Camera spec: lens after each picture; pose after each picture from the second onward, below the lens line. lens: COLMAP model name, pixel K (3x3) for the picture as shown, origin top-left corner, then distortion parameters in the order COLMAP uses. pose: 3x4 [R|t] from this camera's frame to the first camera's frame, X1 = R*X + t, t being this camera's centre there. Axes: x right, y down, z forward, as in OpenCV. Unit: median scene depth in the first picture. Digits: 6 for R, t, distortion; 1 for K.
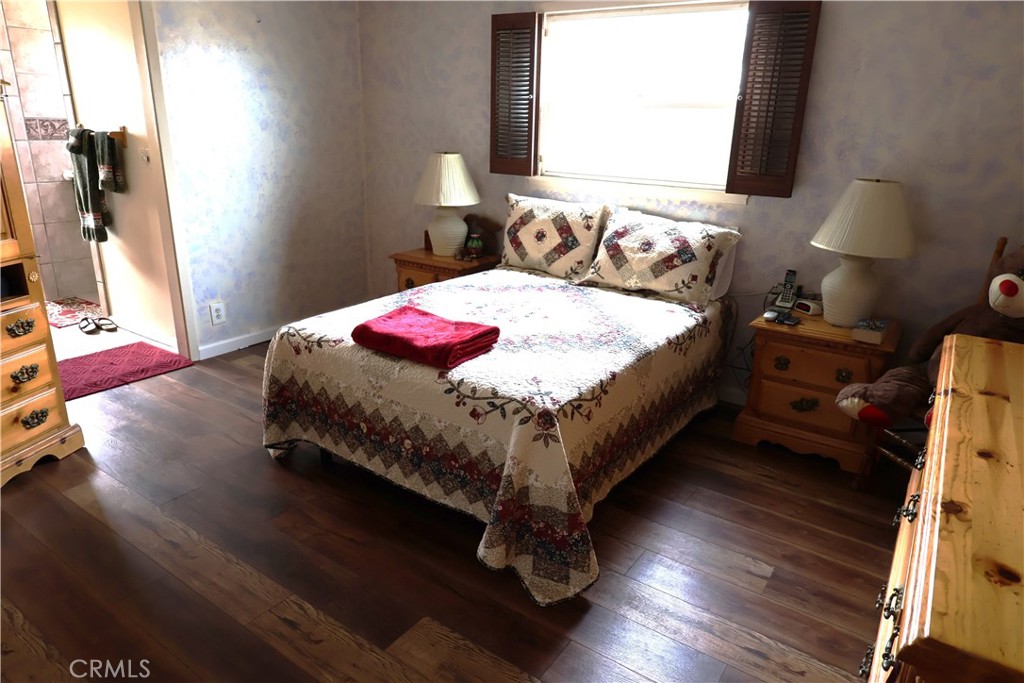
lens RADIAL K [[662.9, 0, 512.7], [0, 662.9, 336.8], [0, 0, 1]] dist [0.004717, -0.001887]
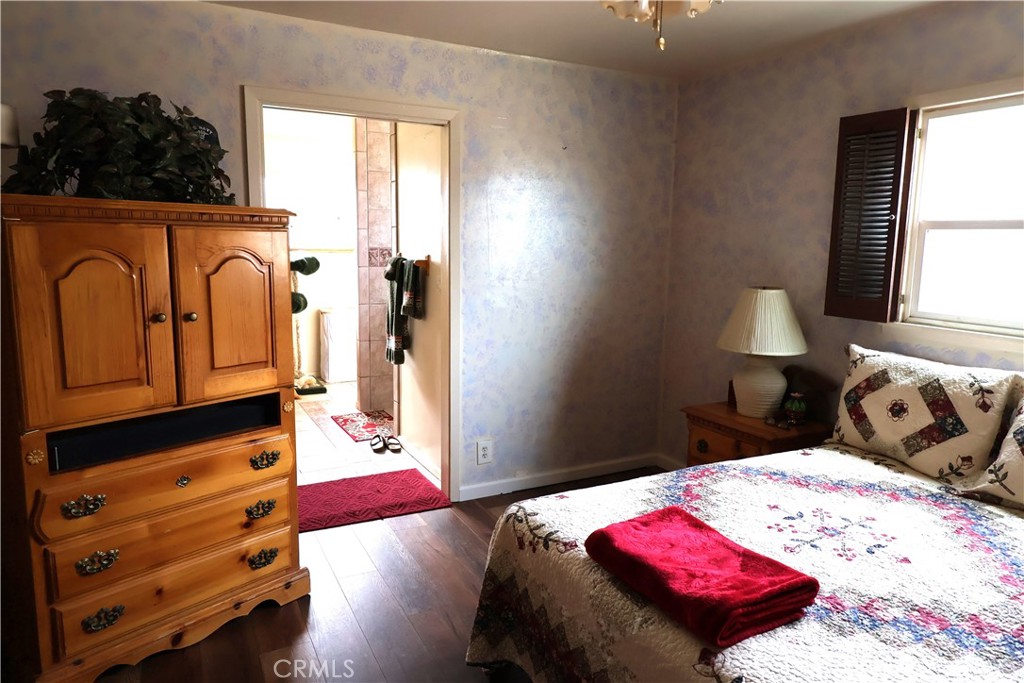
lens RADIAL K [[662.9, 0, 514.8], [0, 662.9, 336.0], [0, 0, 1]] dist [0.004717, -0.001887]
pose [[0.888869, 0.058086, -0.454464, -0.003258], [-0.140327, 0.978775, -0.149361, -0.076828], [0.436143, 0.196535, 0.878153, 0.234561]]
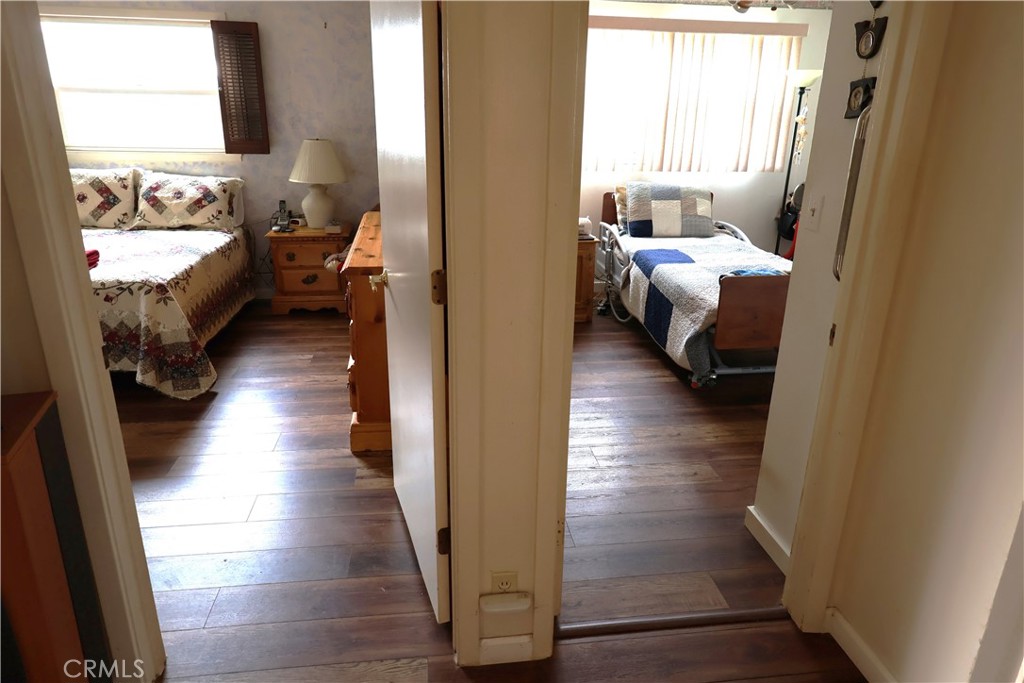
lens RADIAL K [[662.9, 0, 511.9], [0, 662.9, 338.7], [0, 0, 1]] dist [0.004717, -0.001887]
pose [[0.738403, -0.231504, 0.633378, -0.238698], [0.210479, 0.971426, 0.109682, 0.154463], [-0.640671, 0.052323, 0.766030, -0.514082]]
